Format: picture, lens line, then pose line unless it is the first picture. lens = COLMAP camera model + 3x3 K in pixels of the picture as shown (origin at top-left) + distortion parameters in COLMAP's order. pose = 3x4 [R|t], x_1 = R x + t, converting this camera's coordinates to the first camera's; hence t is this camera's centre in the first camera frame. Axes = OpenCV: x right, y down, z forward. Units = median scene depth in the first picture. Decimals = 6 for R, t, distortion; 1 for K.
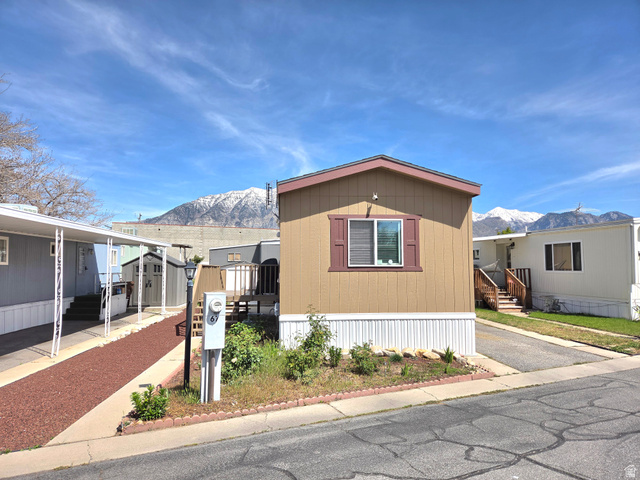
lens RADIAL K [[428.2, 0, 320.0], [0, 428.2, 240.0], [0, 0, 1]] dist [0.102486, -0.099539]
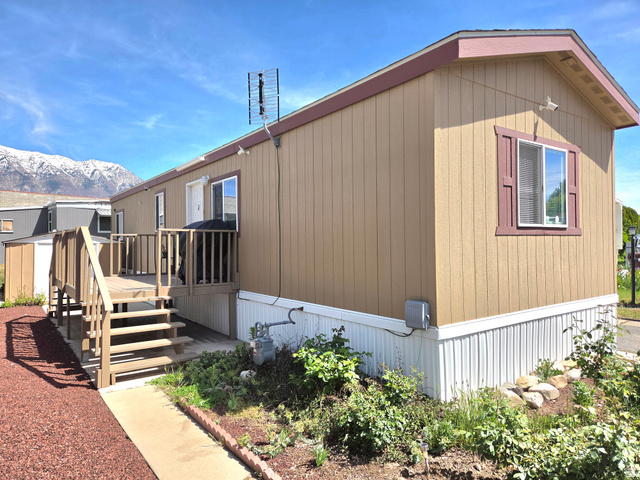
lens RADIAL K [[420.0, 0, 318.7], [0, 420.0, 232.6], [0, 0, 1]] dist [0.070270, -0.056128]
pose [[0.858025, 0.005684, 0.513577, -0.425456], [-0.025962, 0.999140, 0.032318, 0.058562], [-0.512952, -0.041063, 0.857435, 0.659990]]
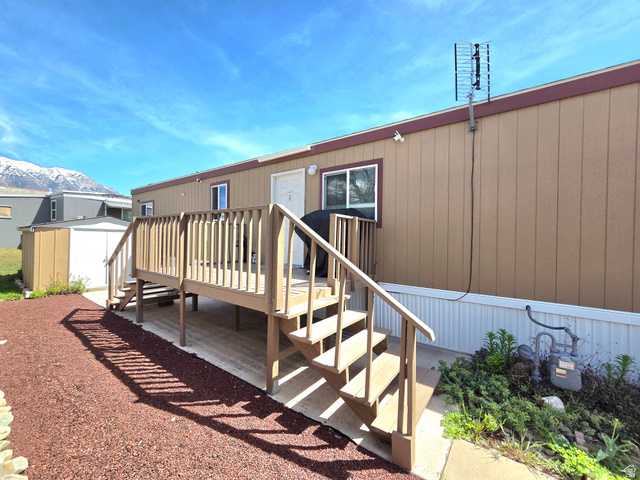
lens RADIAL K [[258.5, 0, 315.1], [0, 258.5, 233.4], [0, 0, 1]] dist [0.008573, -0.006007]
pose [[0.668388, 0.017239, 0.743613, -0.584467], [-0.063777, 0.997378, 0.034203, 0.100867], [-0.741074, -0.070286, 0.667735, 1.203441]]
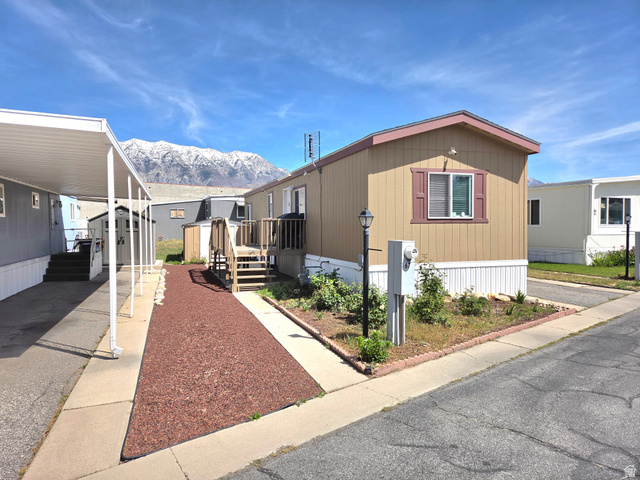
lens RADIAL K [[427.1, 0, 314.4], [0, 427.1, 232.0], [0, 0, 1]] dist [0.069441, -0.060162]
pose [[0.972711, -0.005411, 0.231959, -0.440366], [-0.012584, 0.997026, 0.076029, 0.018699], [-0.231680, -0.076873, 0.969750, 0.049651]]
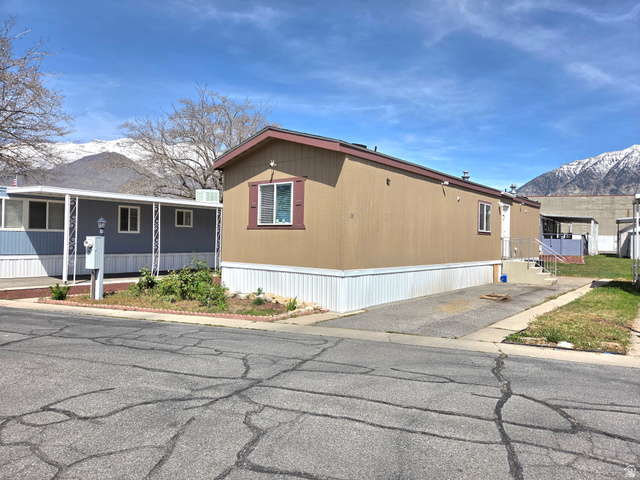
lens RADIAL K [[437.6, 0, 322.6], [0, 437.6, 229.0], [0, 0, 1]] dist [0.084221, -0.082645]
pose [[0.720045, 0.001792, -0.693925, 1.022533], [0.021331, 0.999467, 0.024715, 0.045675], [0.693600, -0.032598, 0.719623, 0.253625]]
